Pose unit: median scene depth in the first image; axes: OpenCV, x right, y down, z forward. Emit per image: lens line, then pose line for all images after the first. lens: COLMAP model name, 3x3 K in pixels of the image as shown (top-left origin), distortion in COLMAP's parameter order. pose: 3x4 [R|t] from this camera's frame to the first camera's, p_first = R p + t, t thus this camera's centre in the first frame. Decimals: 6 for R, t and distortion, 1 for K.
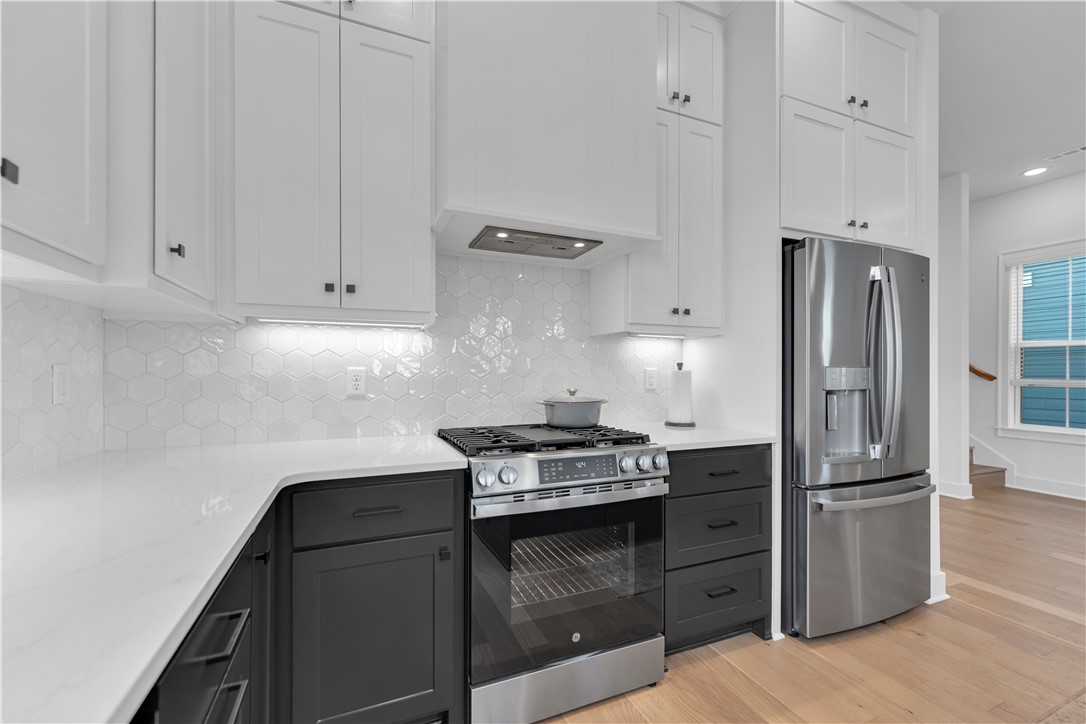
lens RADIAL K [[442.6, 0, 540.4], [0, 442.6, 362.3], [0, 0, 1]] dist [0.002919, 0.000223]
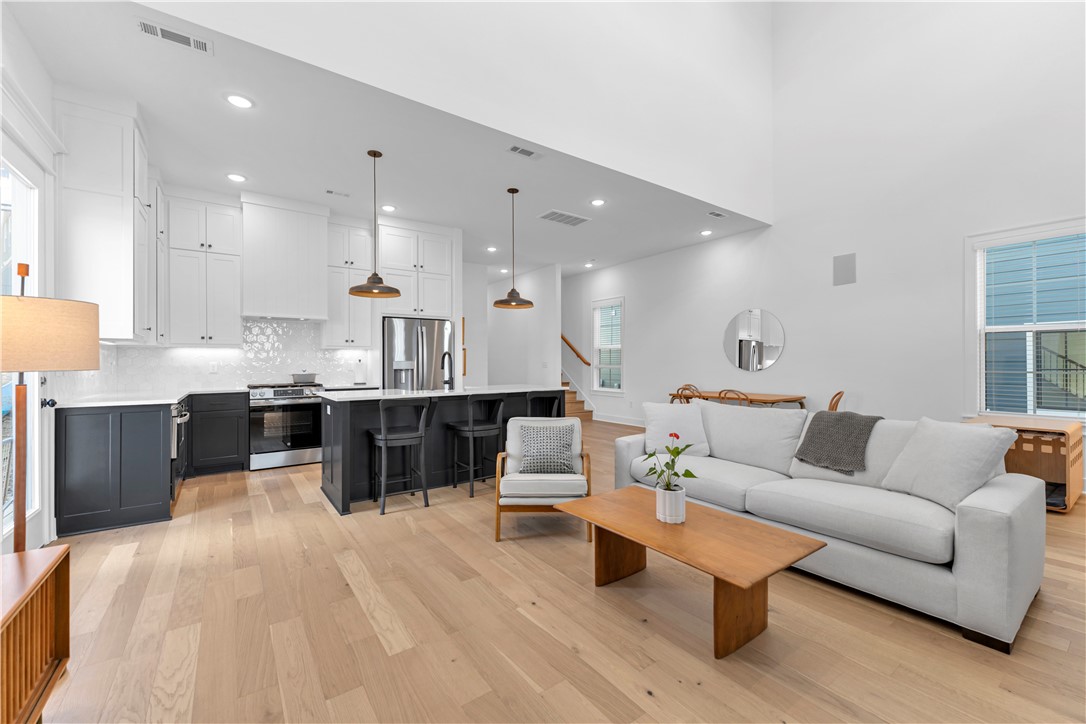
lens RADIAL K [[442.6, 0, 540.4], [0, 442.6, 362.3], [0, 0, 1]] dist [0.002919, 0.000223]
pose [[0.975613, -0.006911, 0.219389, 0.896643], [0.002218, 0.999764, 0.021629, -0.041539], [-0.219487, -0.020615, 0.975398, -1.990798]]
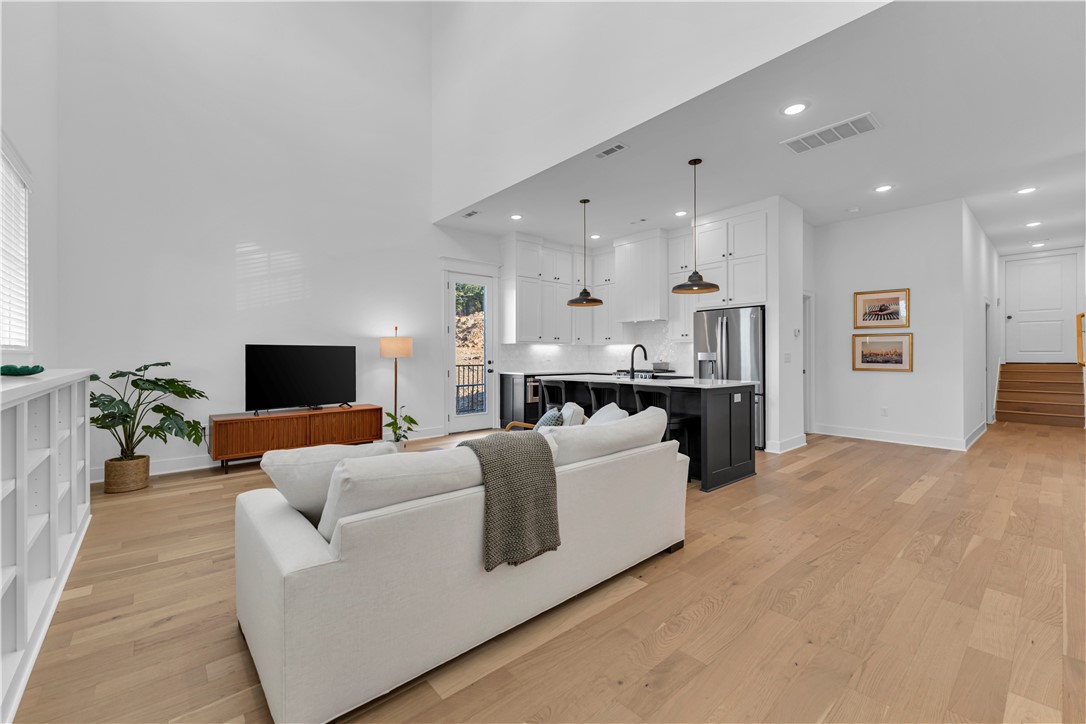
lens RADIAL K [[442.6, 0, 540.4], [0, 442.6, 362.3], [0, 0, 1]] dist [0.002919, 0.000223]
pose [[0.313696, 0.010513, -0.949465, 3.088645], [0.027679, 0.999413, 0.020211, -0.013100], [0.949120, -0.032620, 0.313221, -1.016075]]
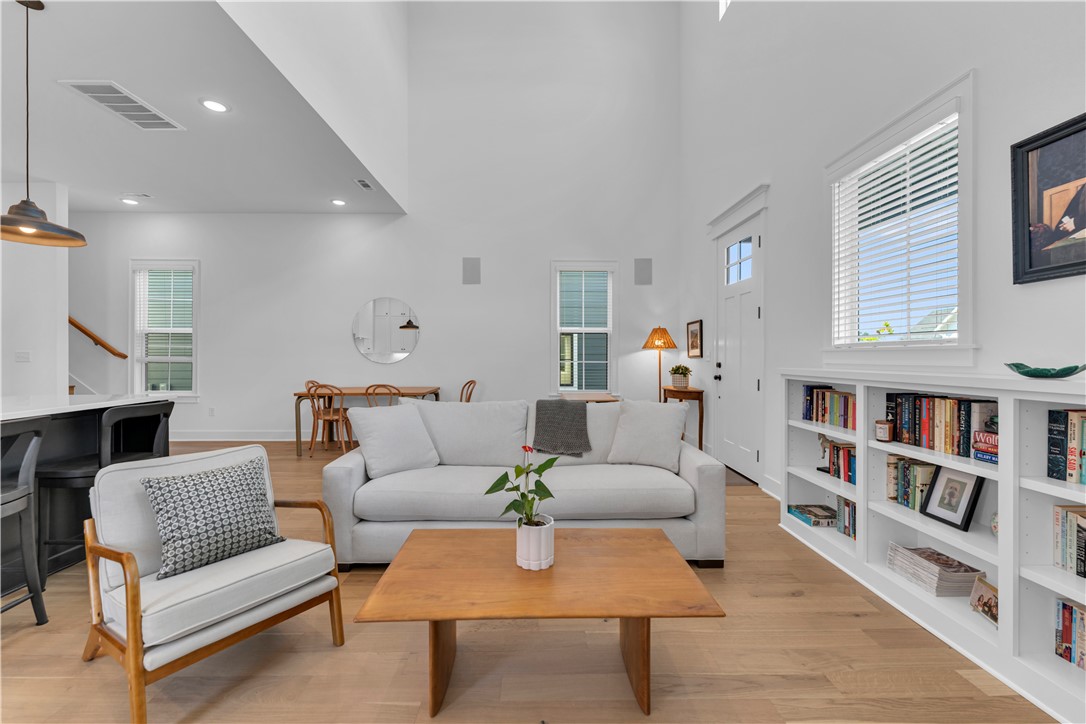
lens RADIAL K [[440.9, 0, 542.3], [0, 440.9, 356.9], [0, 0, 1]] dist [0.001647, 0.000388]
pose [[0.374026, -0.008338, 0.927381, 0.706826], [-0.020286, 0.999647, 0.017169, -0.022966], [-0.927196, -0.025235, 0.373725, -1.326616]]
